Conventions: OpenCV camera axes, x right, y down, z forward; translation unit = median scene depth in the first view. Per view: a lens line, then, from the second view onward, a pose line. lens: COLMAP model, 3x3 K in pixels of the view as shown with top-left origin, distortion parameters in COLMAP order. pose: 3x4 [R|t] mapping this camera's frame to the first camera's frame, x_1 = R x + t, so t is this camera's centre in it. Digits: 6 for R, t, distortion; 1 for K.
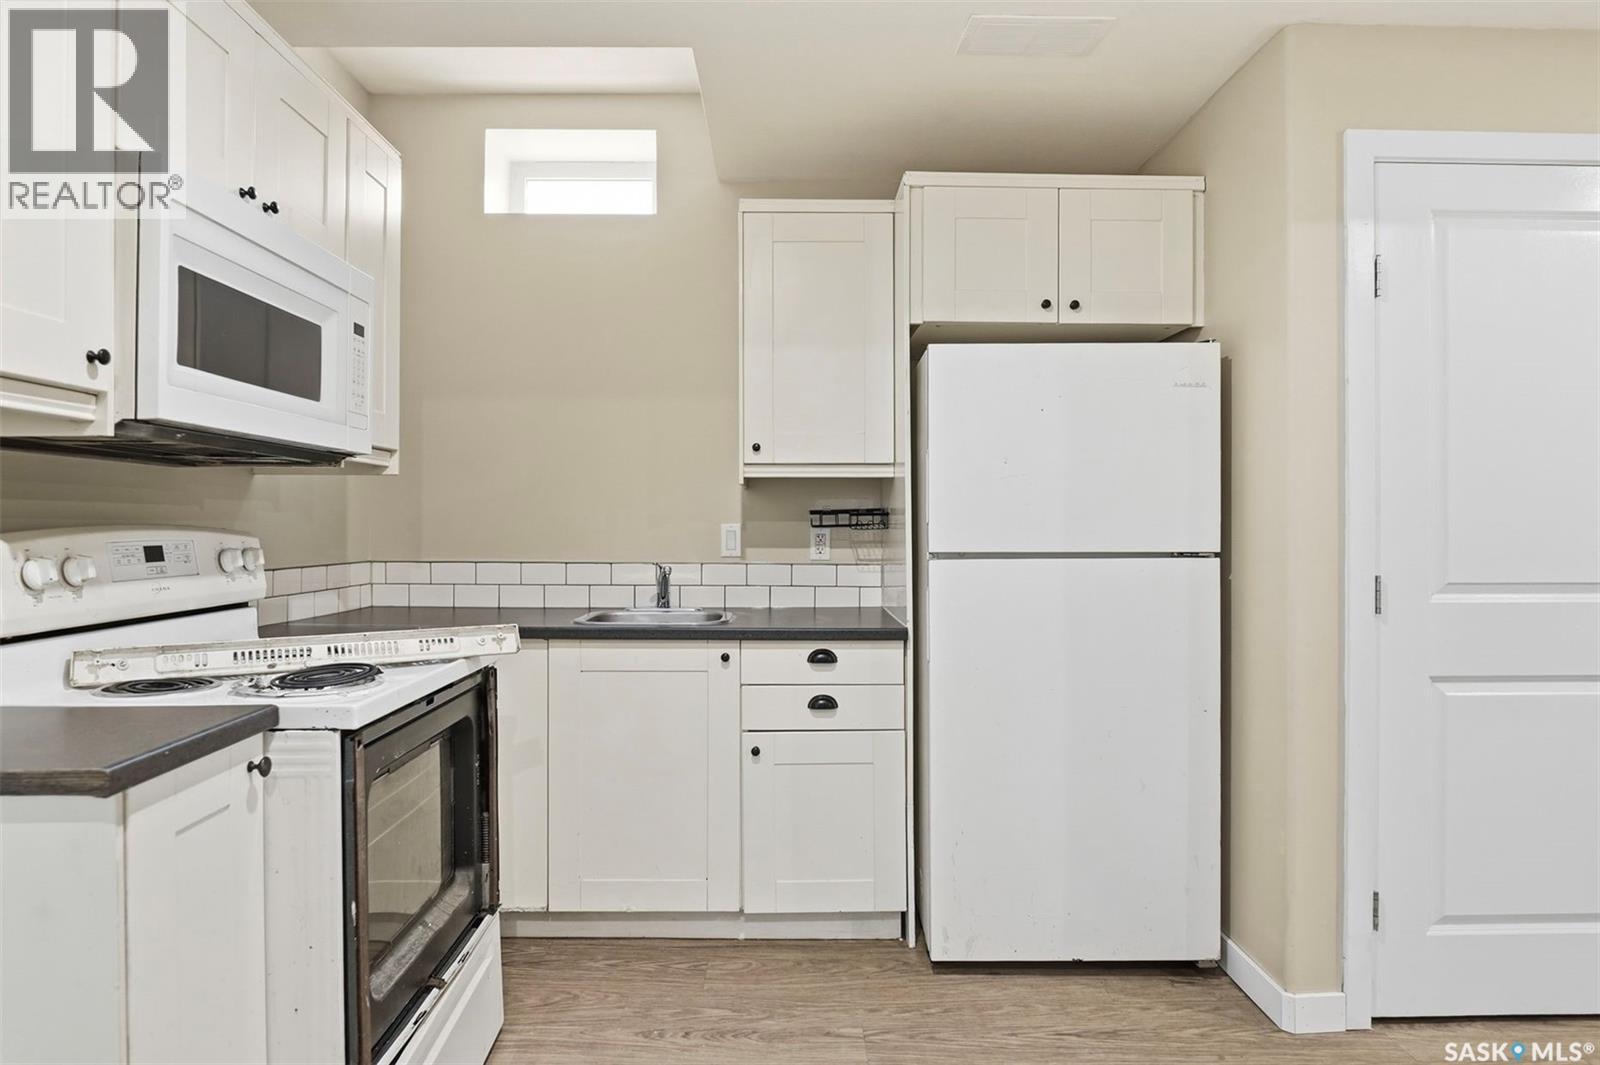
lens RADIAL K [[942.3, 0, 795.9], [0, 942.3, 524.0], [0, 0, 1]] dist [-0.020451, -0.000368]
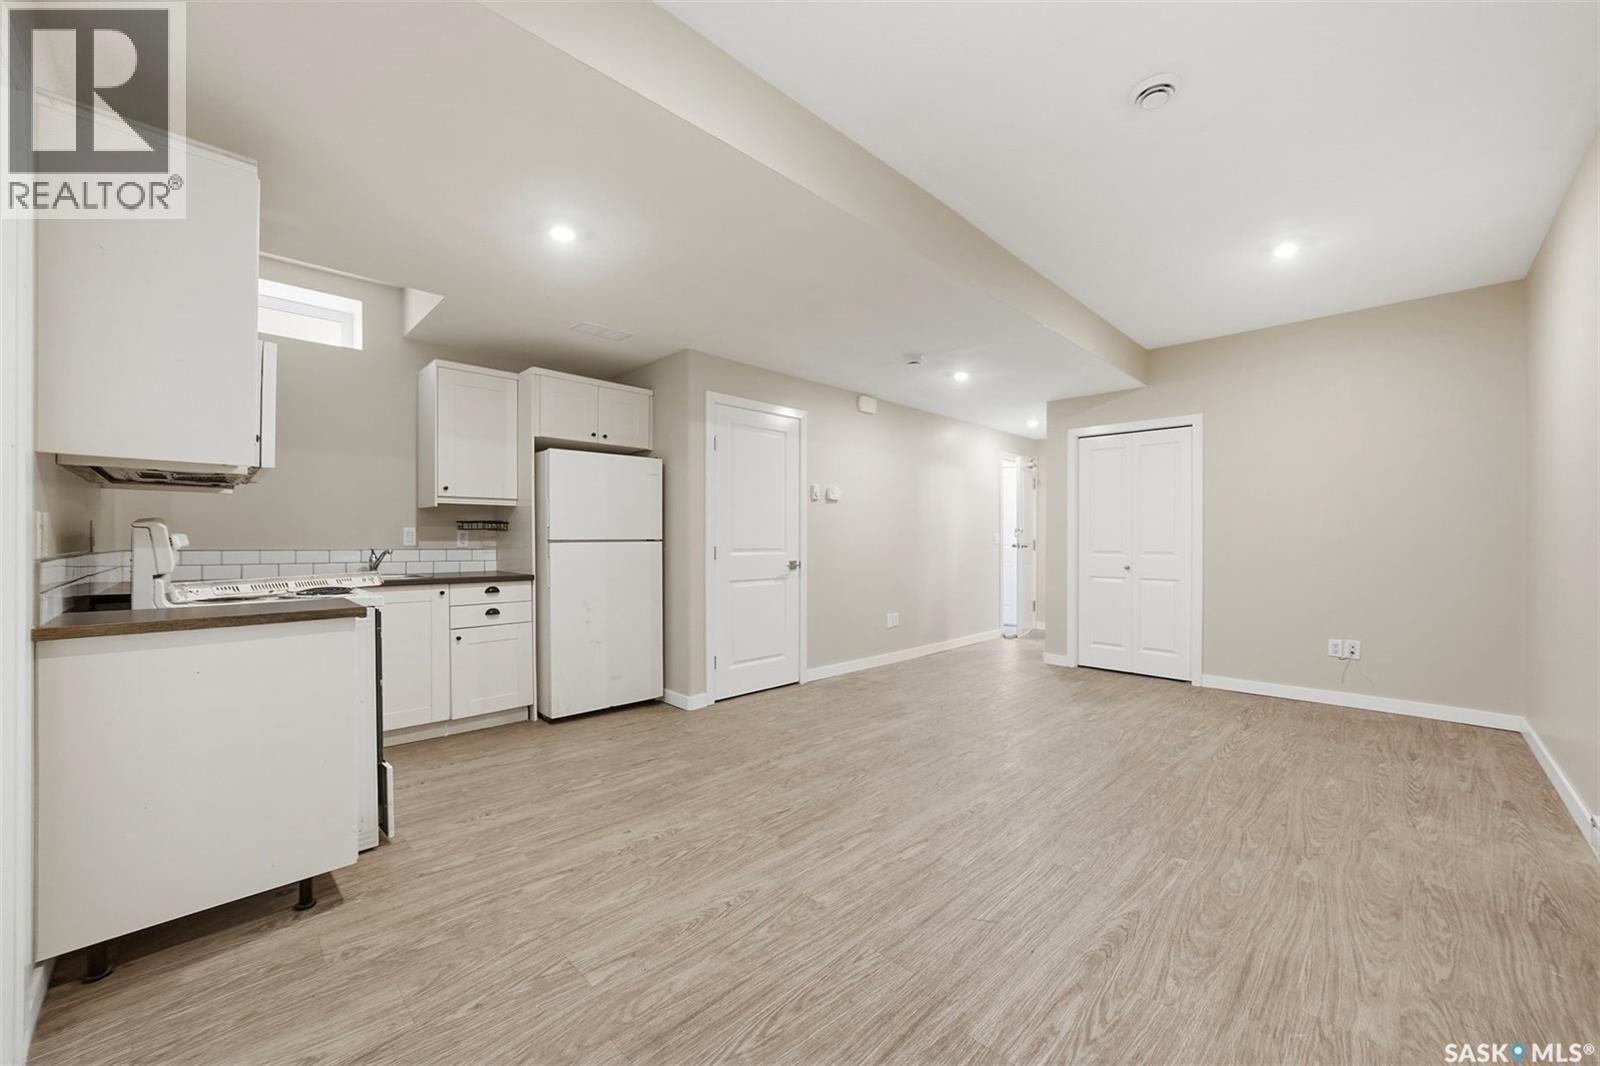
lens RADIAL K [[613.9, 0, 796.8], [0, 613.9, 538.4], [0, 0, 1]] dist [-0.013779, 0.000064]
pose [[0.721033, 0.001017, 0.692900, -0.441684], [0.000308, 0.999998, -0.001788, 0.029140], [-0.692901, 0.001503, 0.721032, -0.470061]]
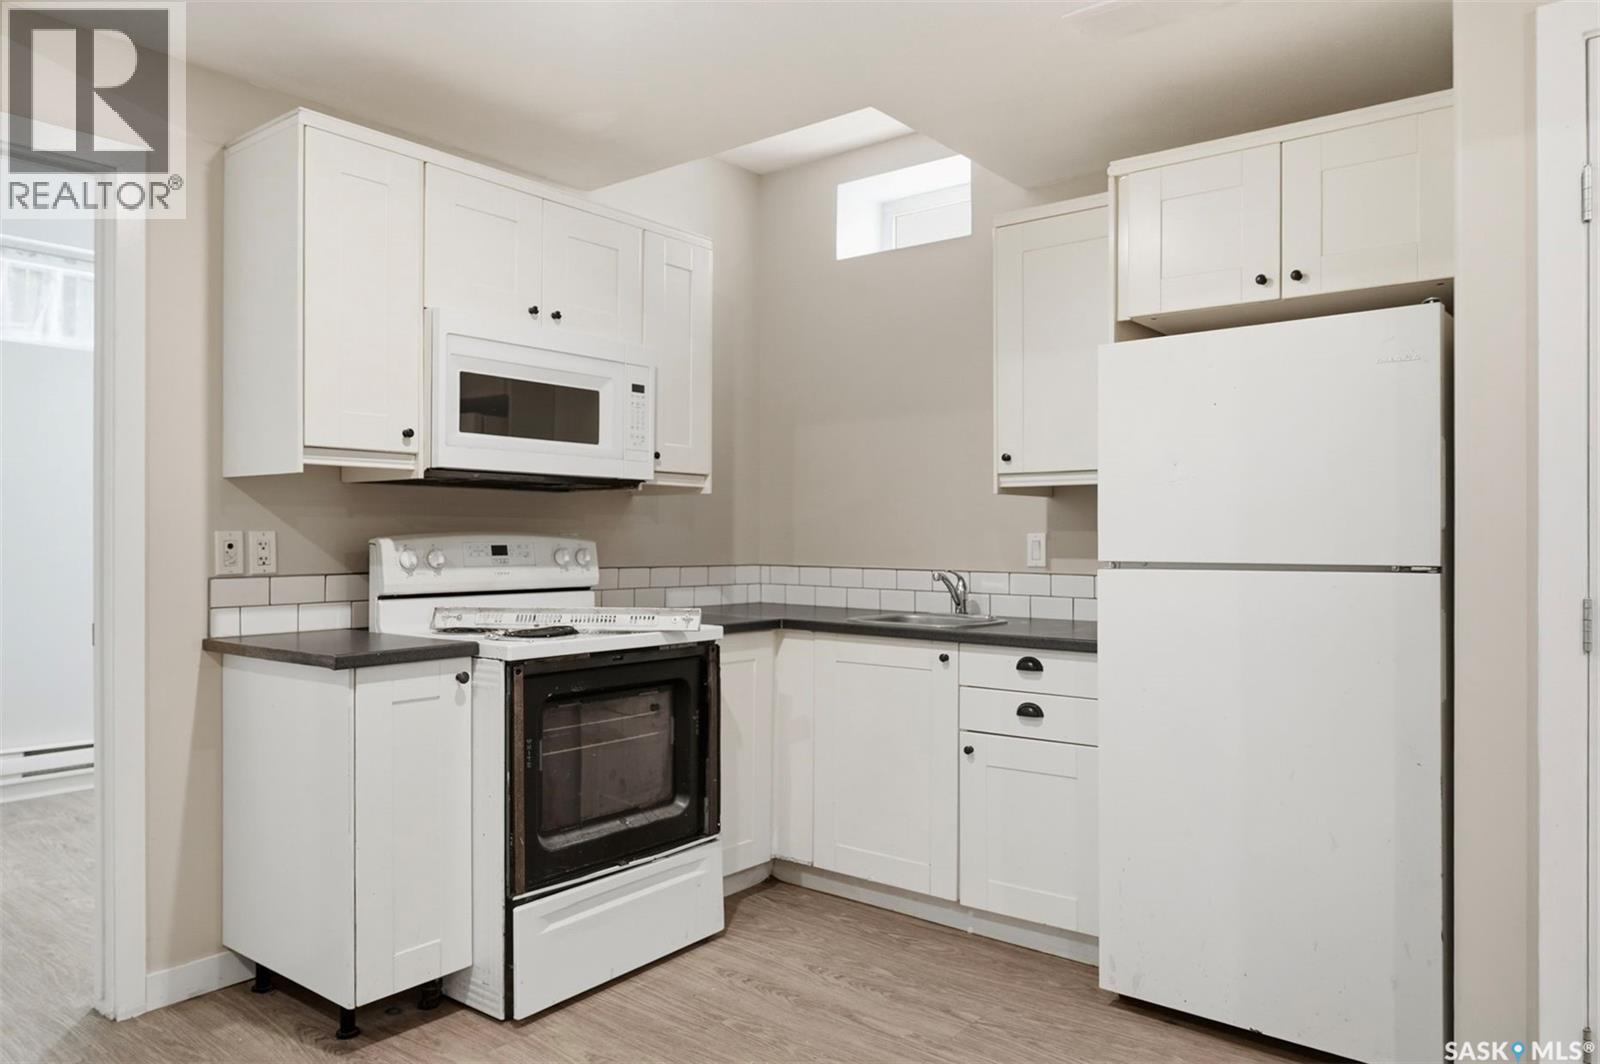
lens RADIAL K [[1083.3, 0, 800.7], [0, 1083.3, 536.3], [0, 0, 1]] dist [-0.005642, -0.000631]
pose [[0.770211, 0.000528, -0.637789, 0.593681], [-0.002977, 0.999992, -0.002766, 0.008377], [0.637783, 0.004029, 0.770206, -0.045810]]
